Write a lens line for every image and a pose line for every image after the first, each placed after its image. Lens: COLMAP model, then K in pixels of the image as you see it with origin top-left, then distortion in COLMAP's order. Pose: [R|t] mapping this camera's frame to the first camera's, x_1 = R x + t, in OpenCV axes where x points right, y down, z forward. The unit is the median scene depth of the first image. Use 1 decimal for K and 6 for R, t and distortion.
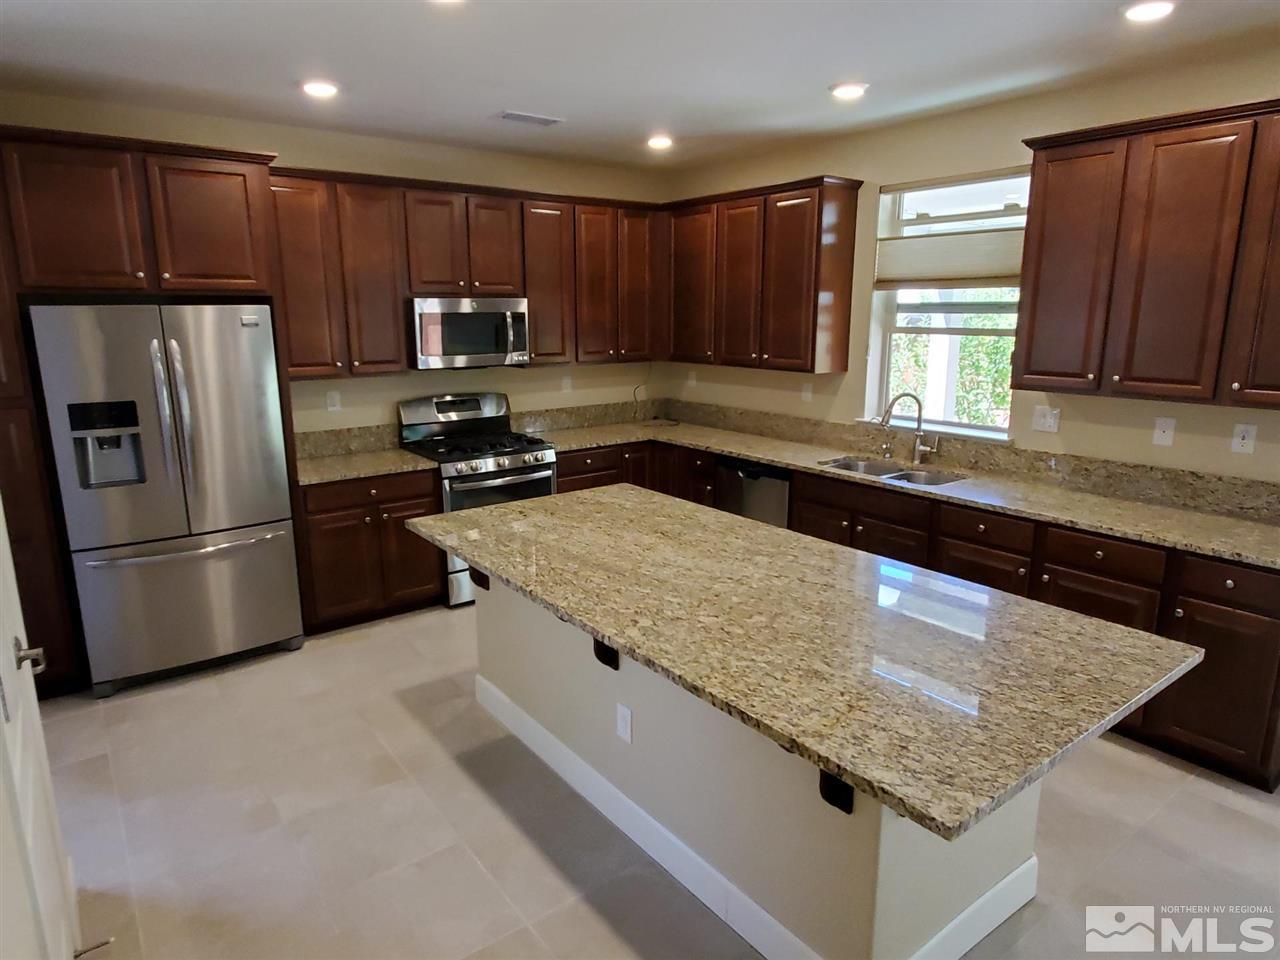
lens RADIAL K [[784.4, 0, 645.6], [0, 784.4, 453.4], [0, 0, 1]] dist [-0.000473, -0.000033]
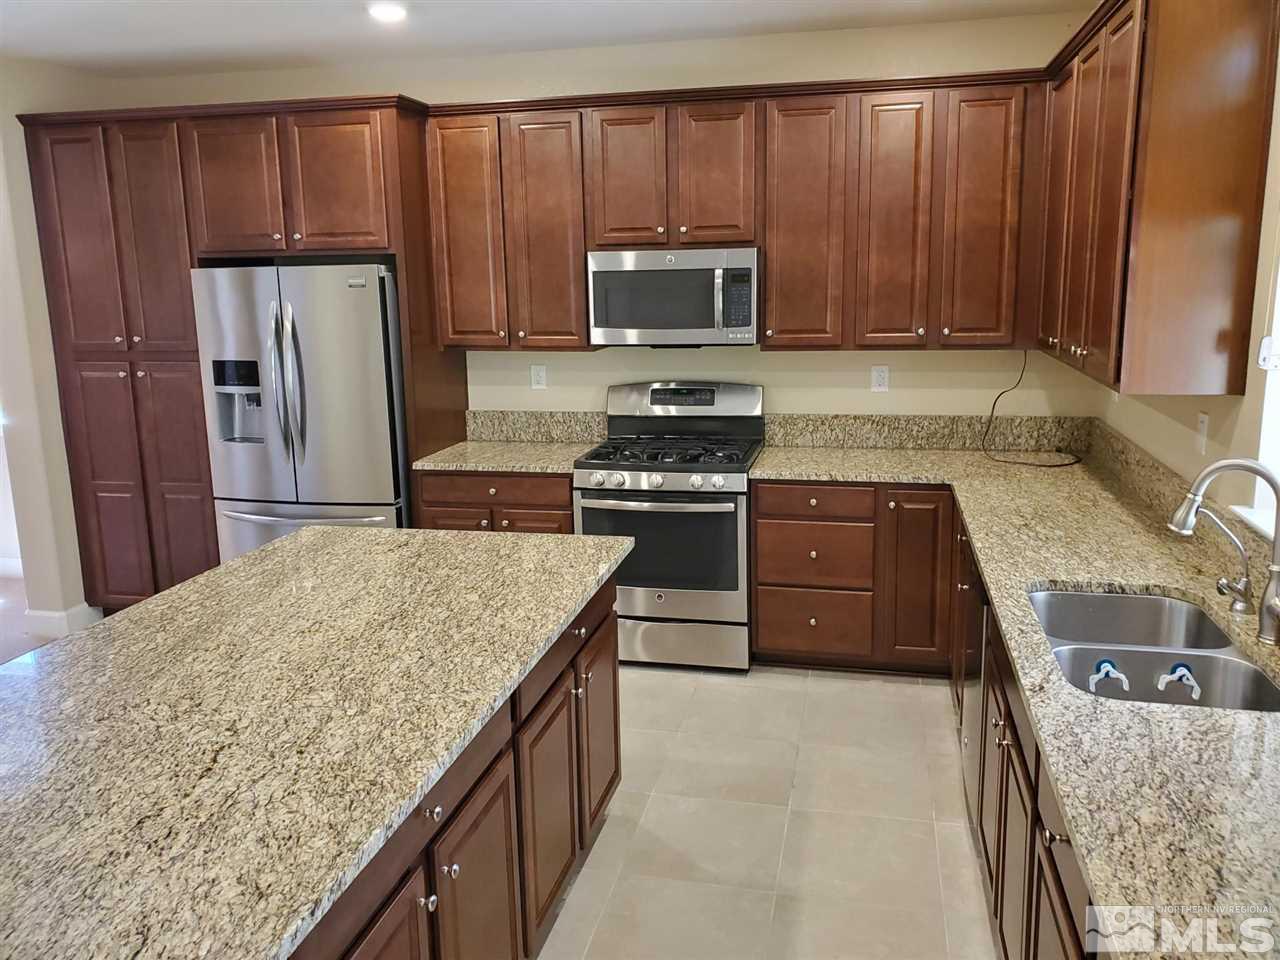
lens RADIAL K [[995.8, 0, 649.6], [0, 995.8, 457.4], [0, 0, 1]] dist [0.052825, -0.061180]
pose [[0.640018, 0.134343, -0.756525, 0.525628], [-0.122985, 0.989813, 0.071725, -0.078158], [0.758454, 0.047136, 0.650020, 0.429061]]
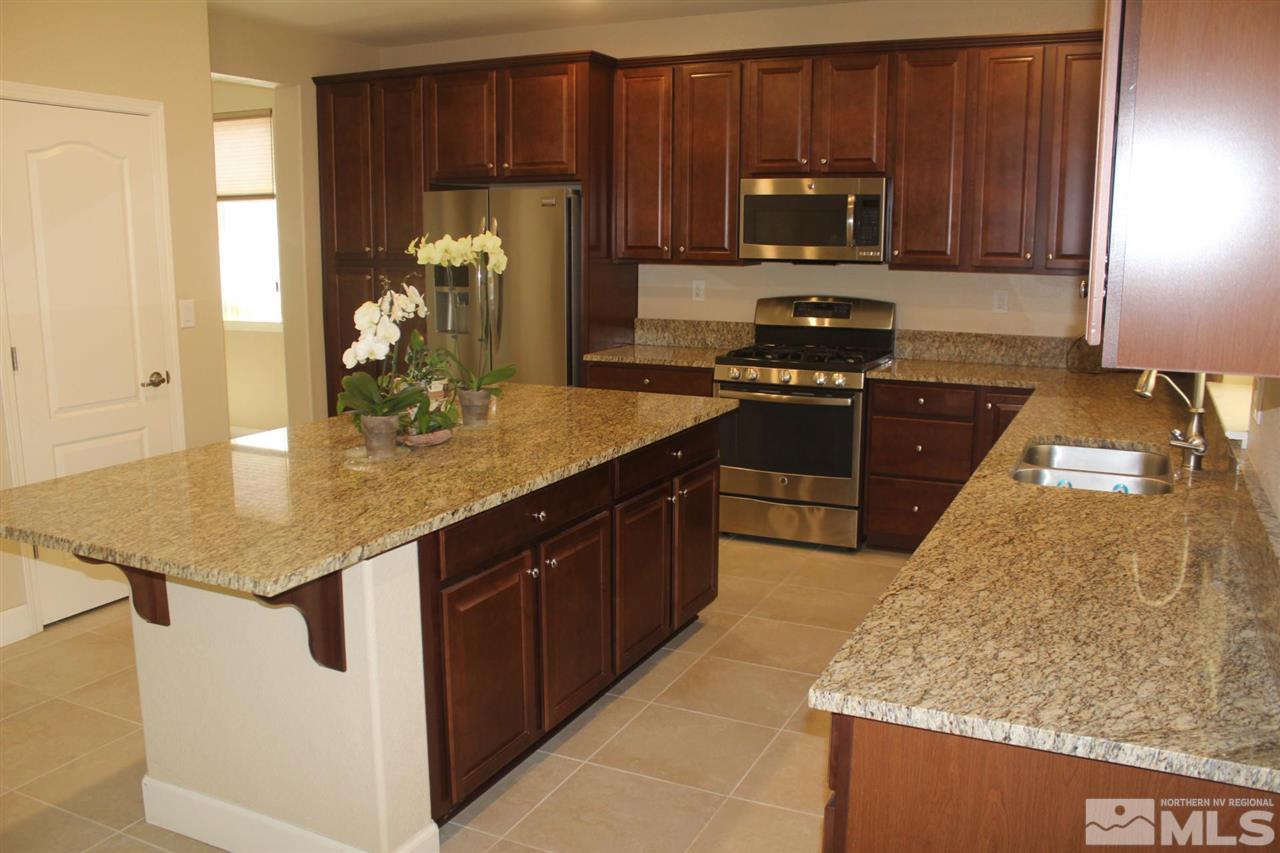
lens RADIAL K [[1068.0, 0, 640.0], [0, 1068.0, 426.5], [0, 0, 1]] dist [-0.180485, 0.137306]
pose [[0.447752, 0.163198, -0.879139, 0.773434], [-0.166195, 0.981260, 0.097511, -0.020881], [0.878577, 0.102447, 0.466483, 0.378786]]
